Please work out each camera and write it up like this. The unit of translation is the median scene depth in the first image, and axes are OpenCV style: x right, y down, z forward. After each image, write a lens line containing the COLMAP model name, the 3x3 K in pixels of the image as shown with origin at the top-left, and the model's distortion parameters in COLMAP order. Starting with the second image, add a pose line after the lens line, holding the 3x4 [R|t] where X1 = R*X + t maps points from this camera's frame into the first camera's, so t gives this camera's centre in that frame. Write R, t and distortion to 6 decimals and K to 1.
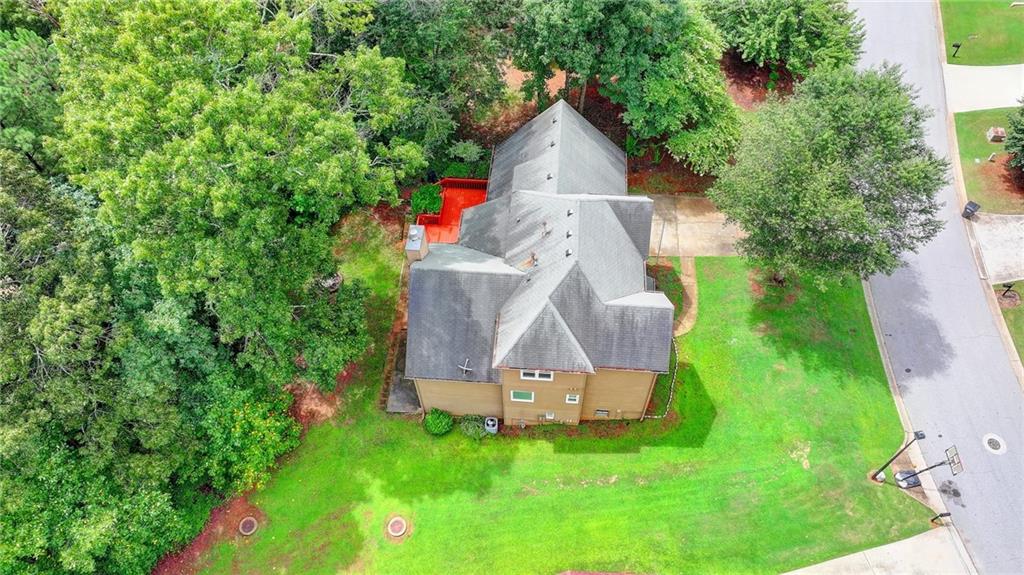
lens RADIAL K [[719.3, 0, 518.2], [0, 719.3, 285.2], [0, 0, 1]] dist [0.008781, 0.003451]
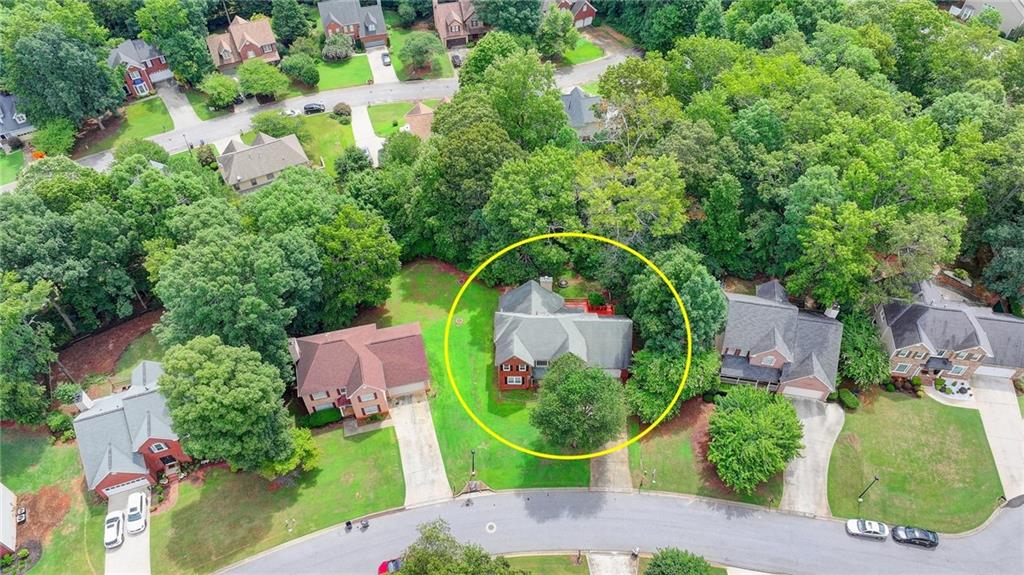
lens RADIAL K [[719.3, 0, 518.2], [0, 719.3, 285.2], [0, 0, 1]] dist [0.008781, 0.003451]
pose [[0.057716, 0.754006, -0.654327, 1.463505], [-0.817430, 0.411959, 0.402614, -0.957921], [0.573129, 0.511629, 0.640124, -0.647339]]
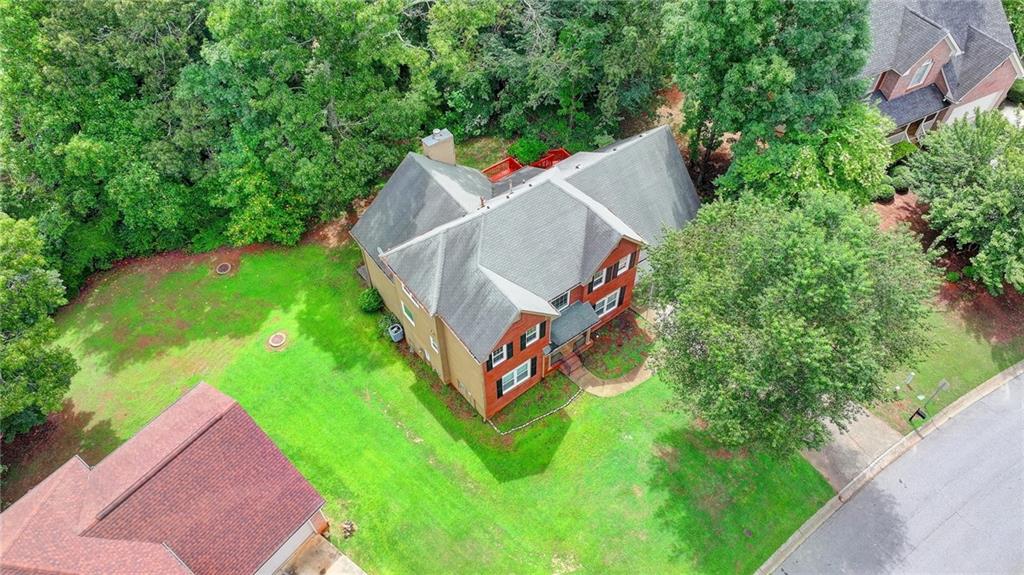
lens RADIAL K [[719.3, 0, 518.2], [0, 719.3, 285.2], [0, 0, 1]] dist [0.008781, 0.003451]
pose [[0.658282, 0.583128, -0.476053, 0.549785], [-0.617007, 0.780247, 0.102551, -0.076718], [0.431240, 0.226221, 0.873416, 0.154611]]
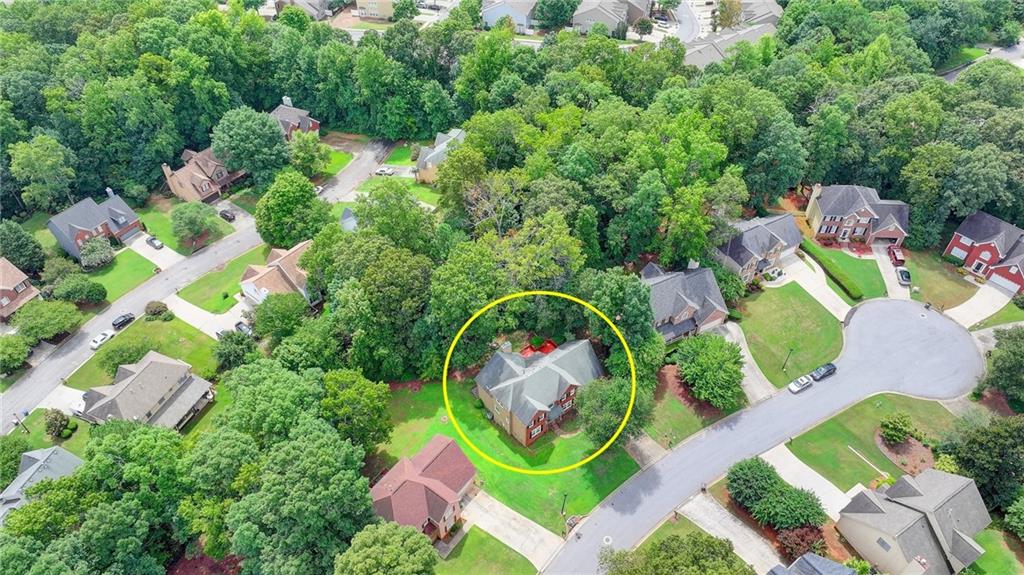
lens RADIAL K [[719.3, 0, 518.2], [0, 719.3, 285.2], [0, 0, 1]] dist [0.008781, 0.003451]
pose [[0.668110, 0.530838, -0.521382, 1.259993], [-0.611938, 0.790631, 0.020820, -0.342532], [0.423273, 0.305144, 0.853069, -1.539478]]
